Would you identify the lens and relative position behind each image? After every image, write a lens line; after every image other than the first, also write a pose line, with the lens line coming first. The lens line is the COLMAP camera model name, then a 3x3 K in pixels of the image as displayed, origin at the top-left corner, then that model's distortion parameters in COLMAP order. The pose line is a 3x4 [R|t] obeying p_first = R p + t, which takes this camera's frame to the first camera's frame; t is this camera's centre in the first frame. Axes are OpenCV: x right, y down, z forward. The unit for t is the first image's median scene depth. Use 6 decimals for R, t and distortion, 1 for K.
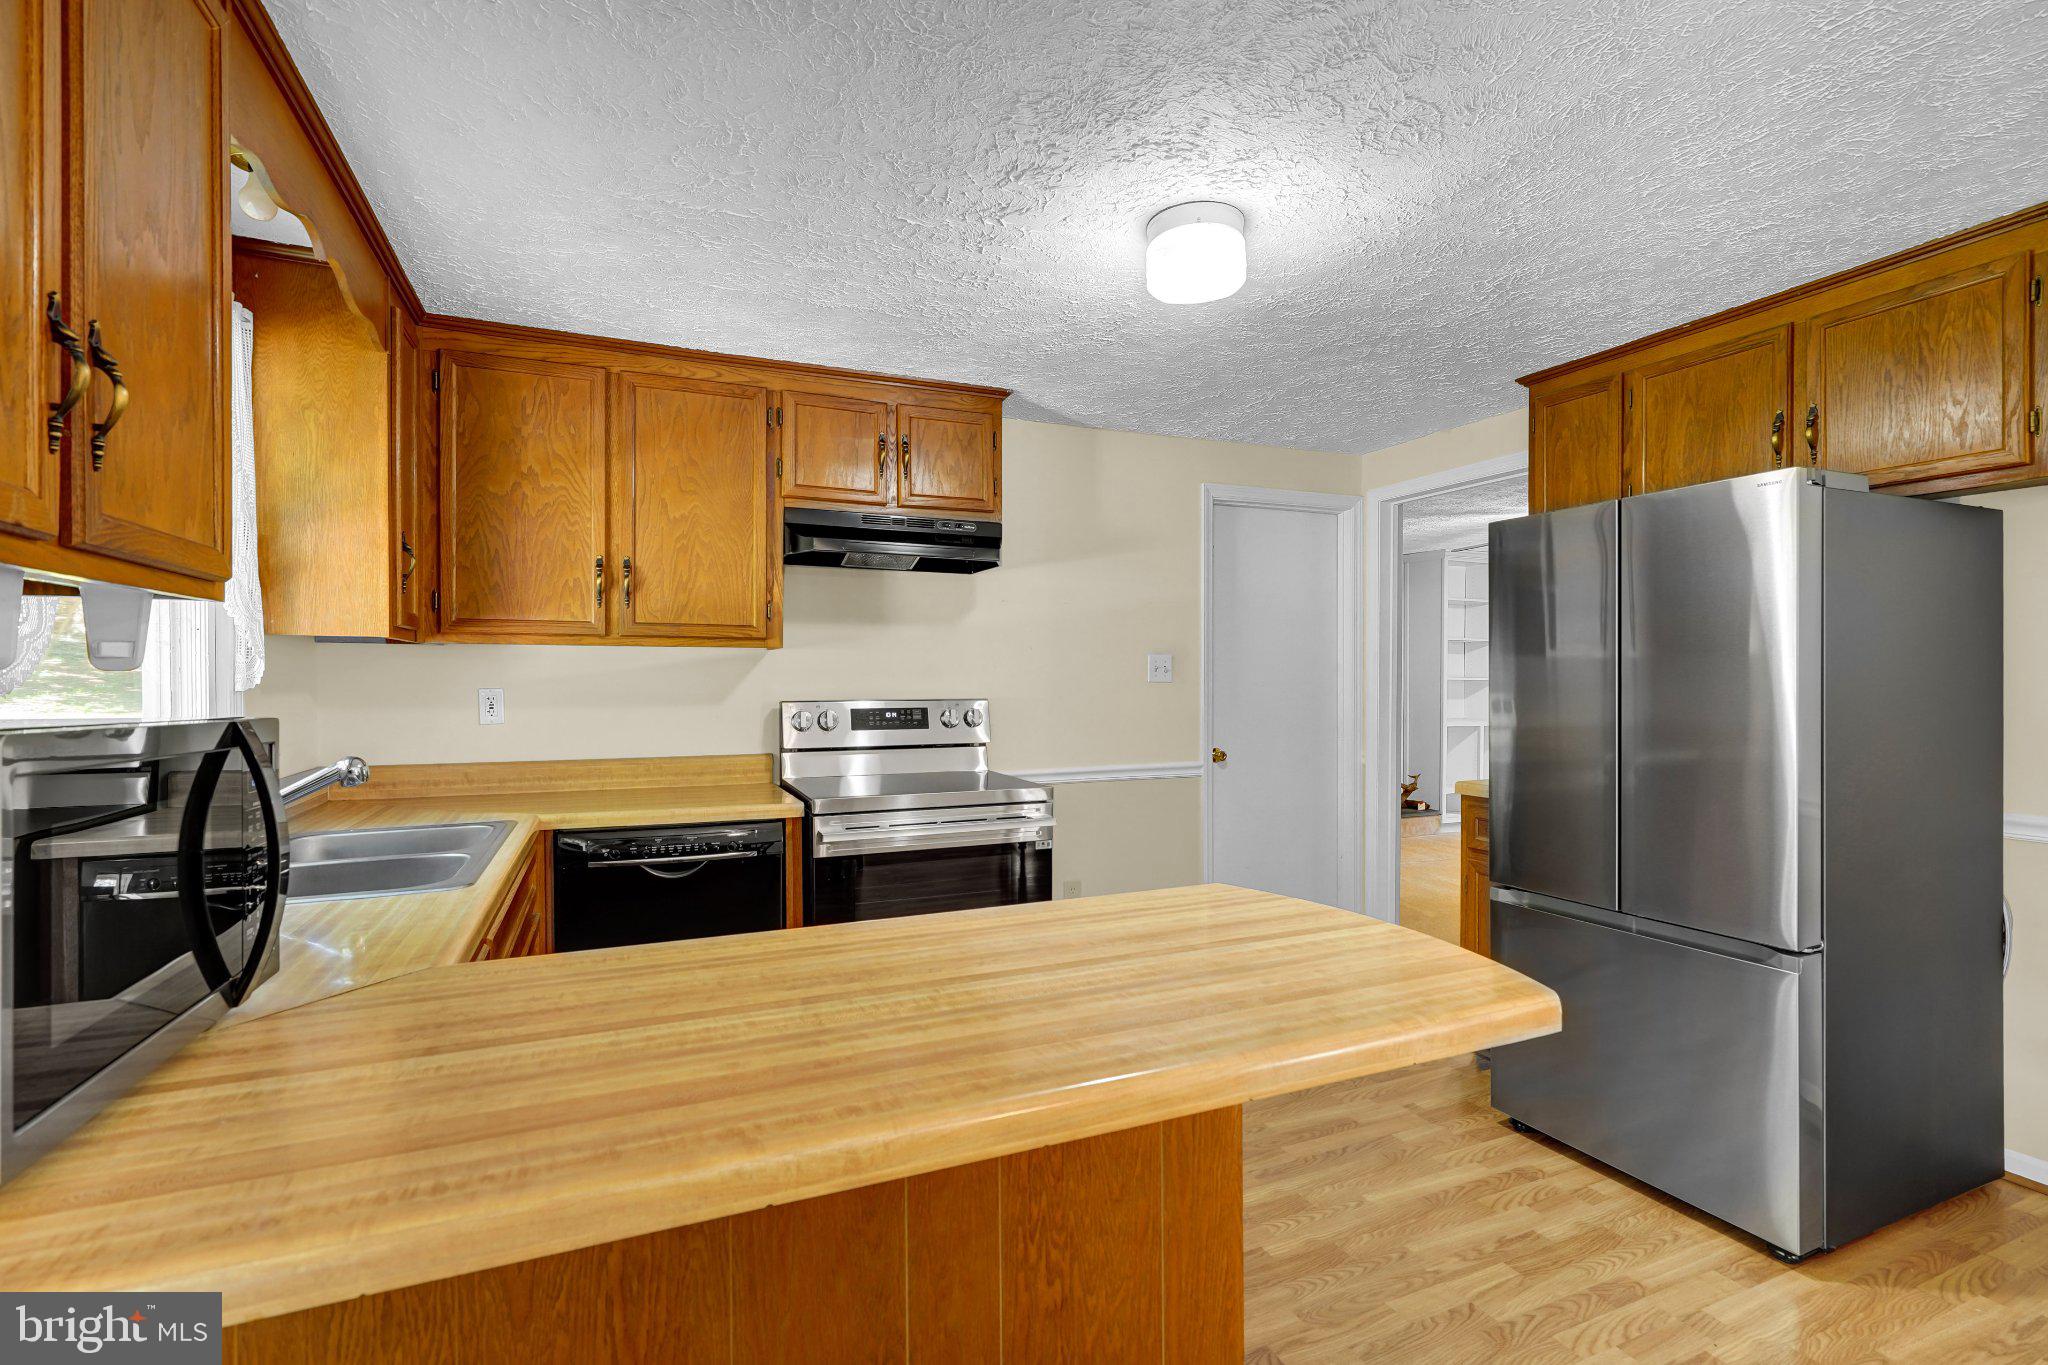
lens RADIAL K [[938.8, 0, 1027.0], [0, 938.8, 686.5], [0, 0, 1]] dist [0.001360, 0.000800]
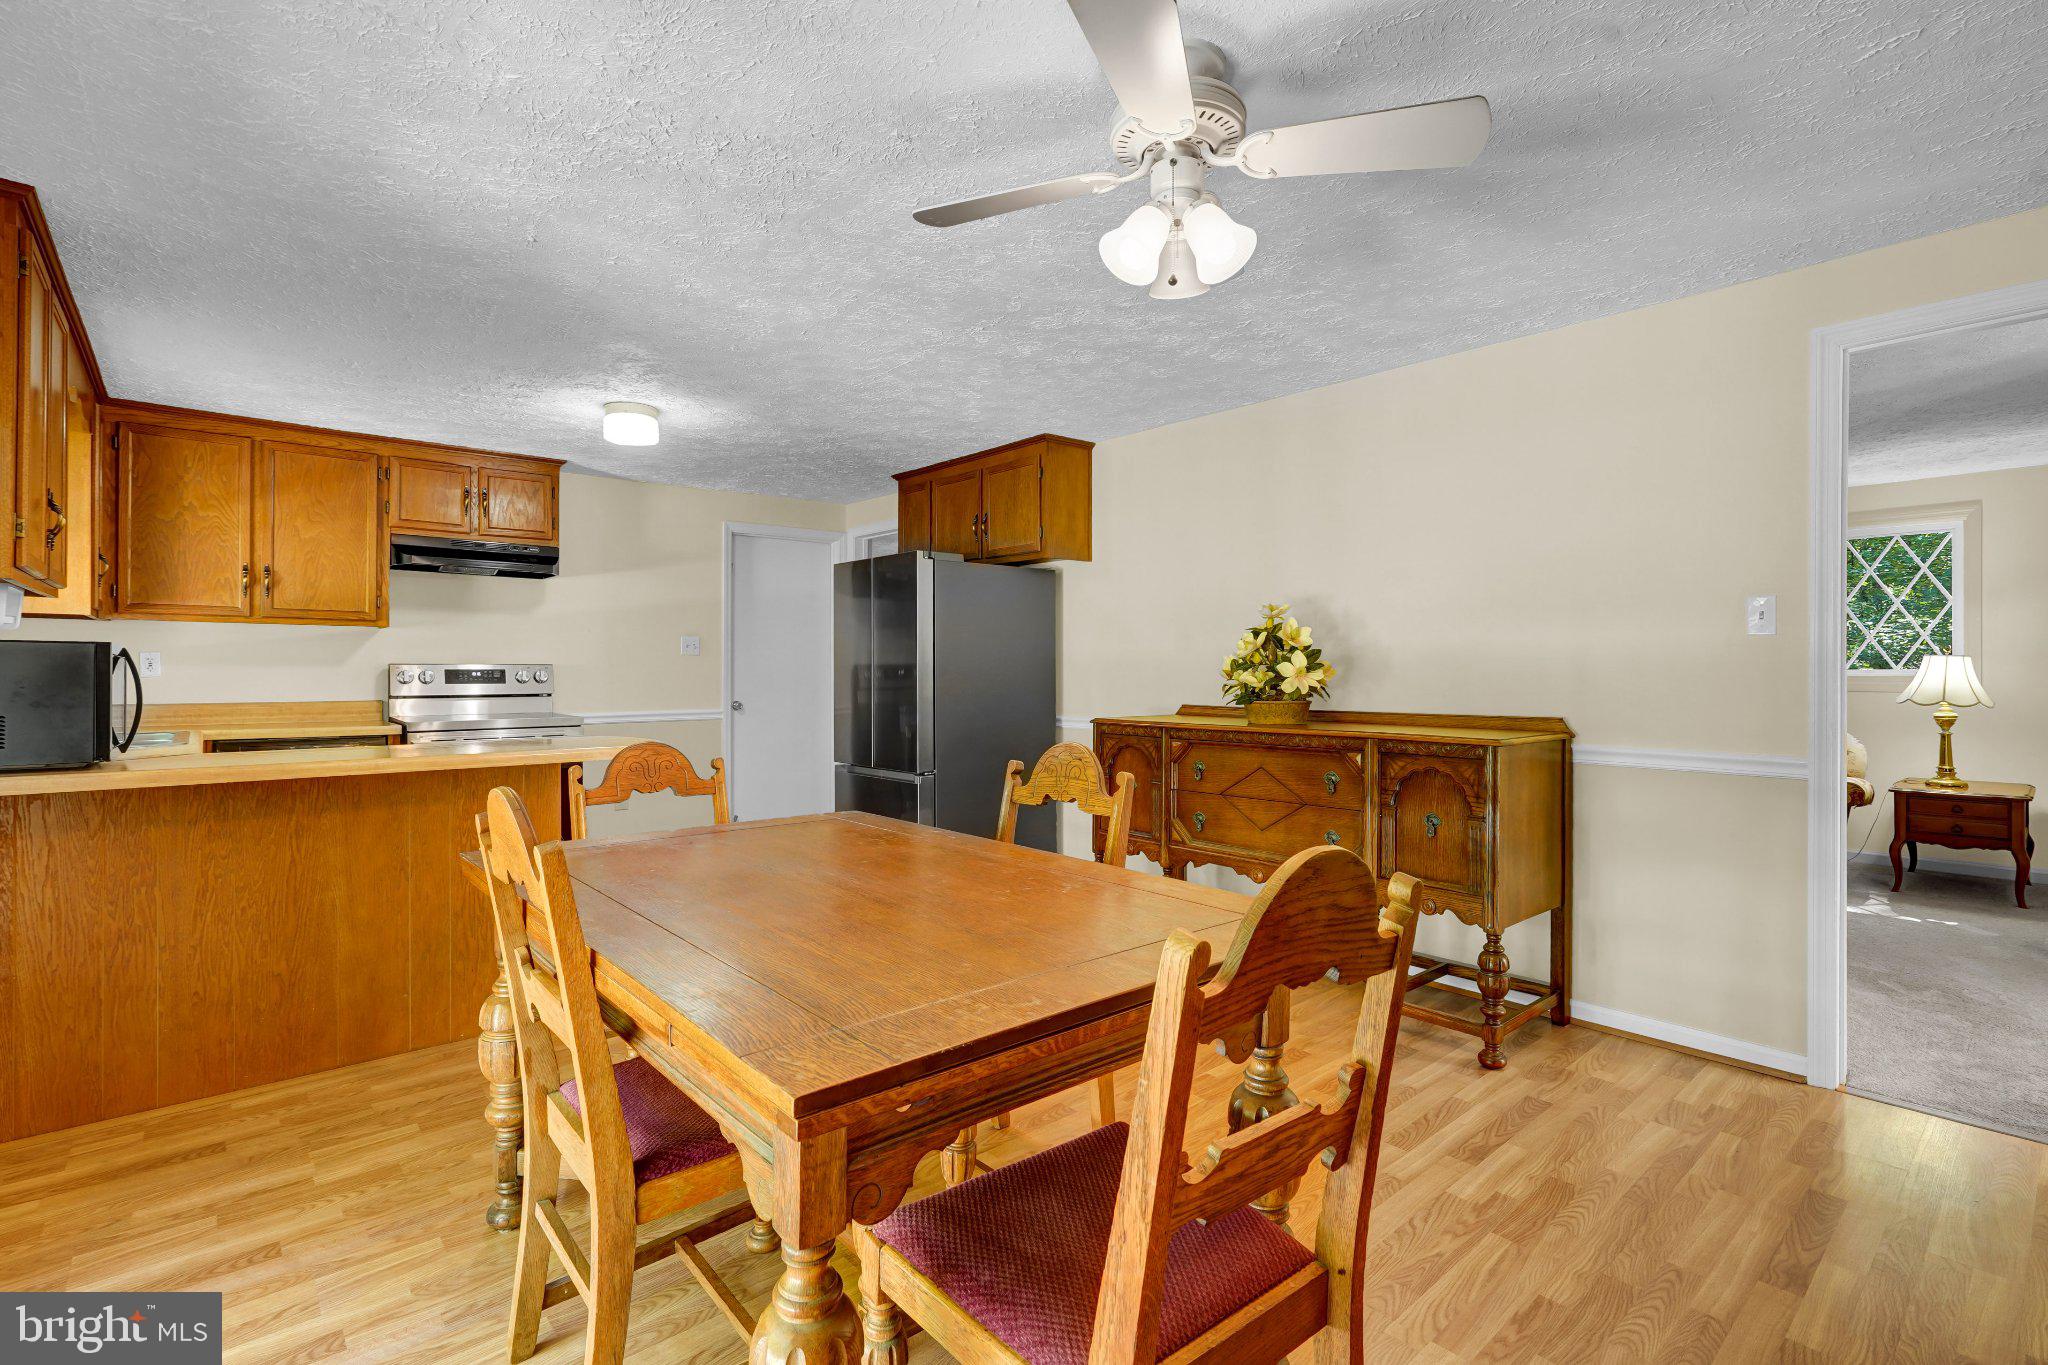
lens RADIAL K [[938.8, 0, 1019.6], [0, 938.8, 669.6], [0, 0, 1]] dist [0.001360, 0.000800]
pose [[0.953863, 0.002596, 0.300230, 0.254563], [-0.000516, 0.999975, -0.007005, 0.037636], [-0.300241, 0.006527, 0.953841, -0.746889]]
